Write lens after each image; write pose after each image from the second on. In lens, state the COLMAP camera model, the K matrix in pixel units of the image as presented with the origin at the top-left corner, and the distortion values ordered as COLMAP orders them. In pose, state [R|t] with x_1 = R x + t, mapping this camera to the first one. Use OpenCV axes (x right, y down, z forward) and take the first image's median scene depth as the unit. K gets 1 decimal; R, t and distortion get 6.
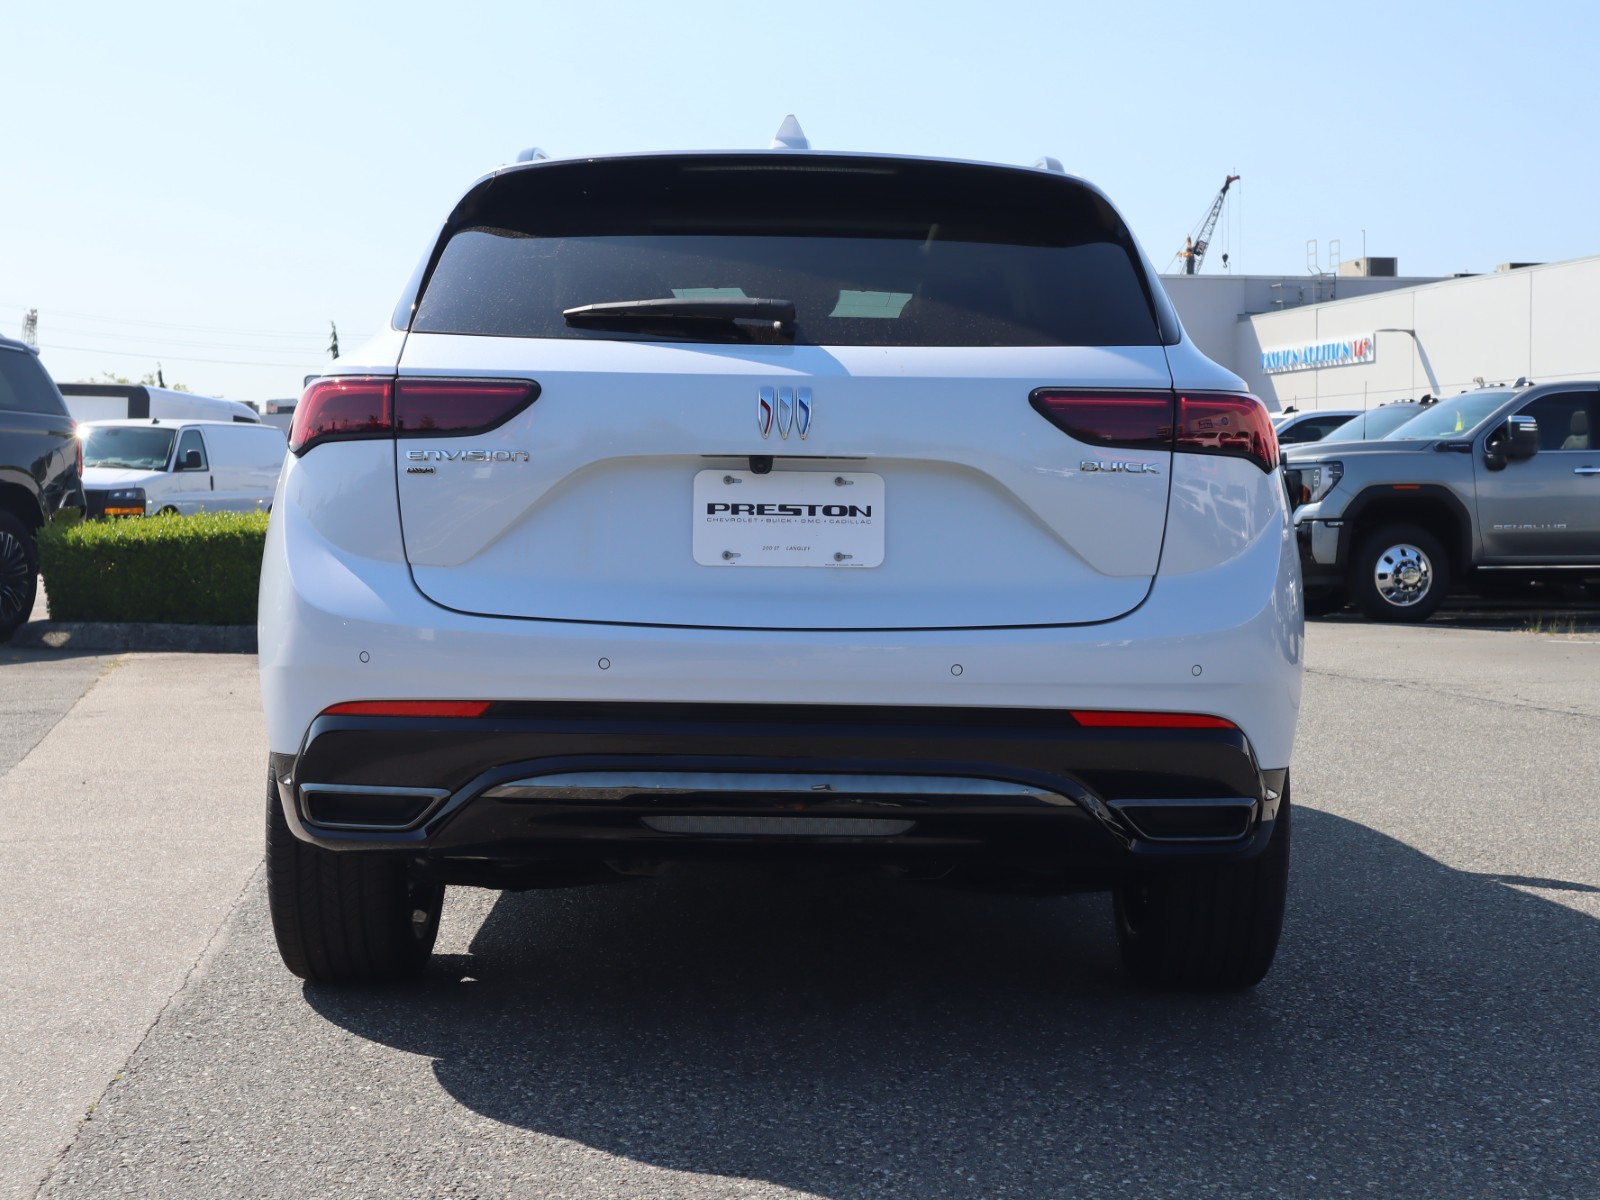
lens RADIAL K [[2787.9, 0, 800.0], [0, 2787.9, 600.0], [0, 0, 1]] dist [-0.251856, 0.157232]
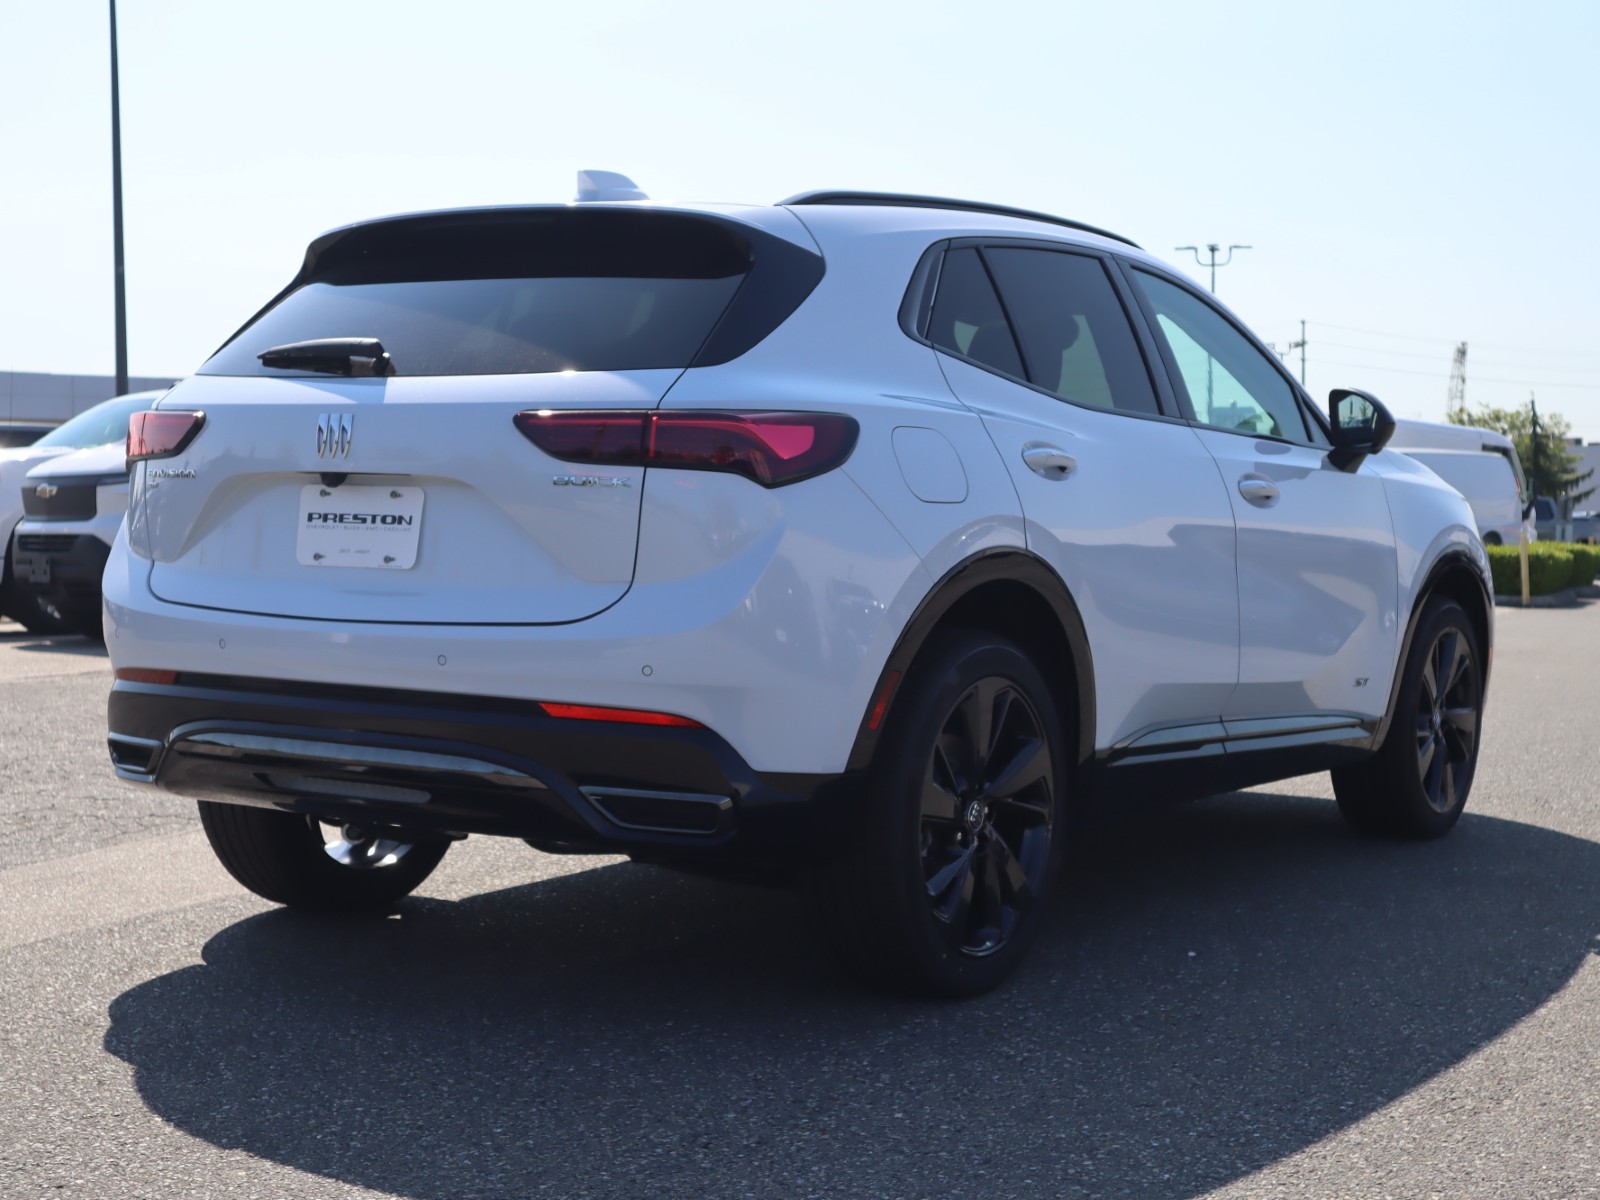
lens RADIAL K [[2787.9, 0, 800.0], [0, 2787.9, 600.0], [0, 0, 1]] dist [-0.251856, 0.157232]
pose [[0.852711, 0.023643, -0.521847, 0.753982], [-0.030229, 0.999535, -0.004109, 0.000895], [0.521507, 0.019279, 0.853029, 0.106339]]
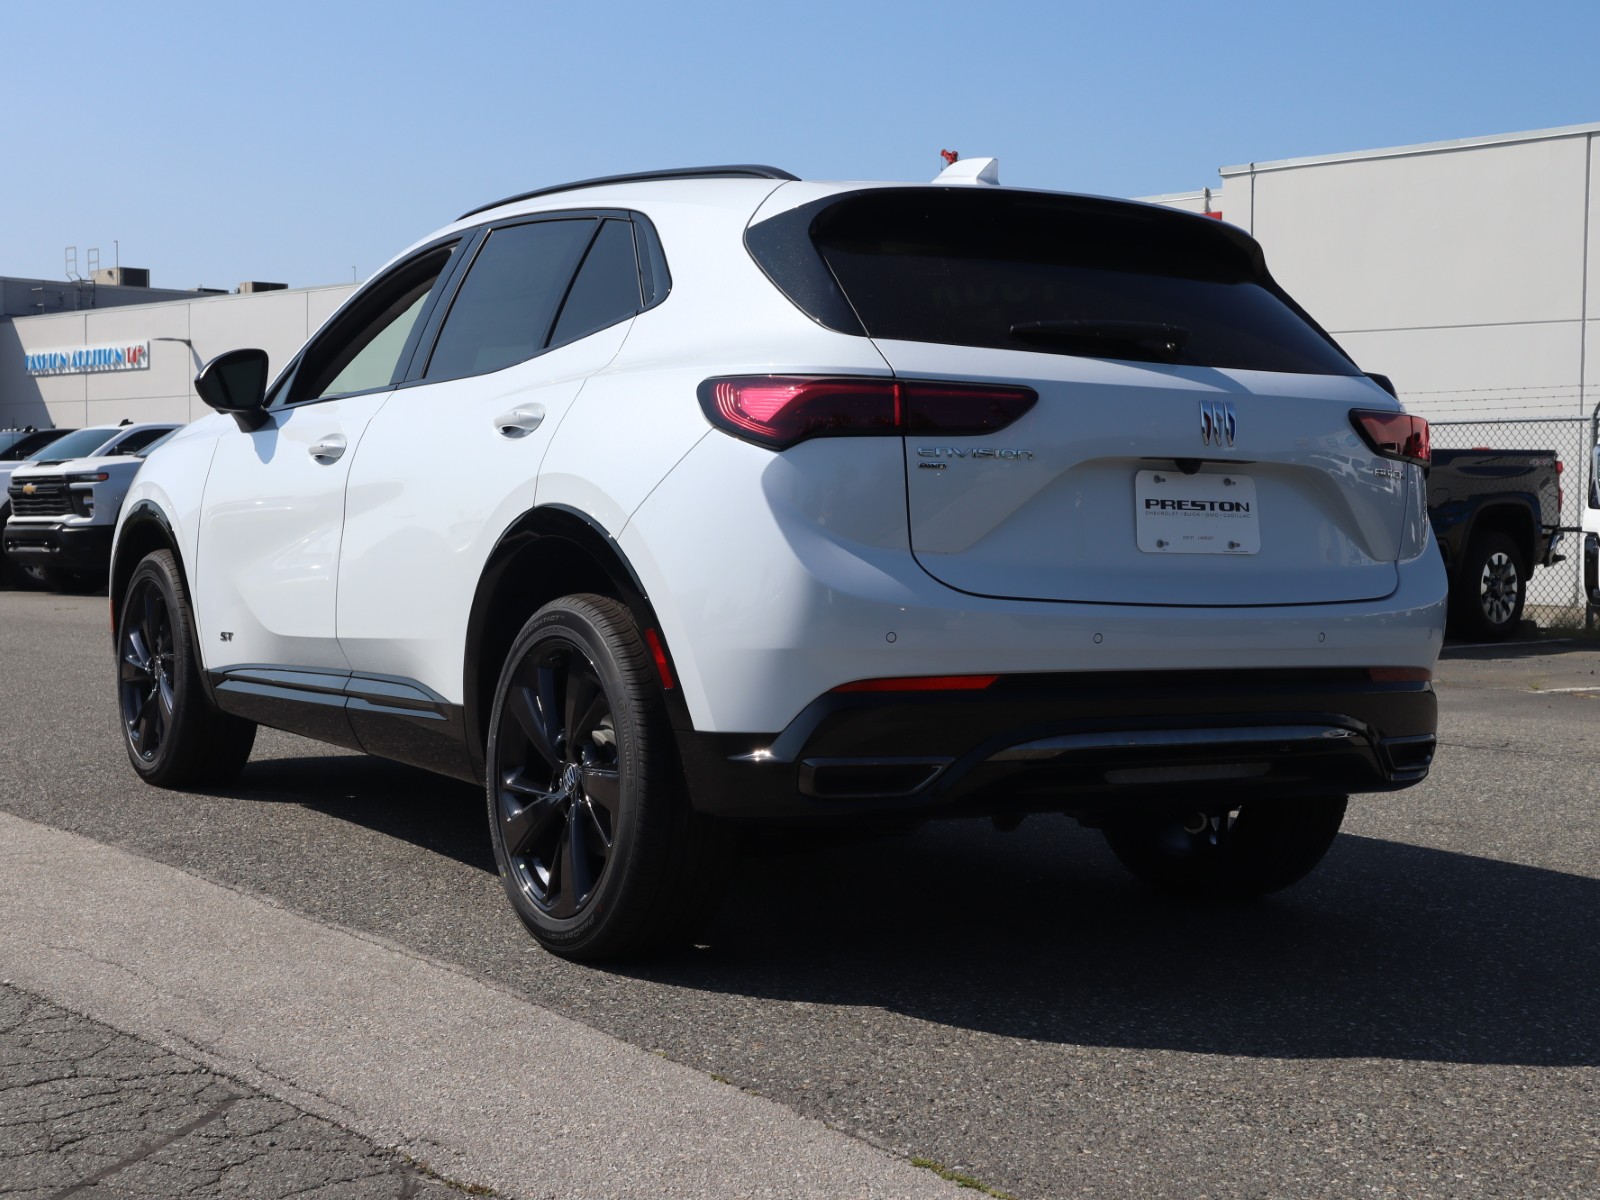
lens RADIAL K [[2571.9, 0, 800.0], [0, 2571.9, 600.0], [0, 0, 1]] dist [0.173742, -0.014460]
pose [[0.812176, -0.011187, 0.583306, -0.774045], [0.010580, 0.999934, 0.004446, 0.001107], [-0.583317, 0.002561, 0.812241, 0.207330]]
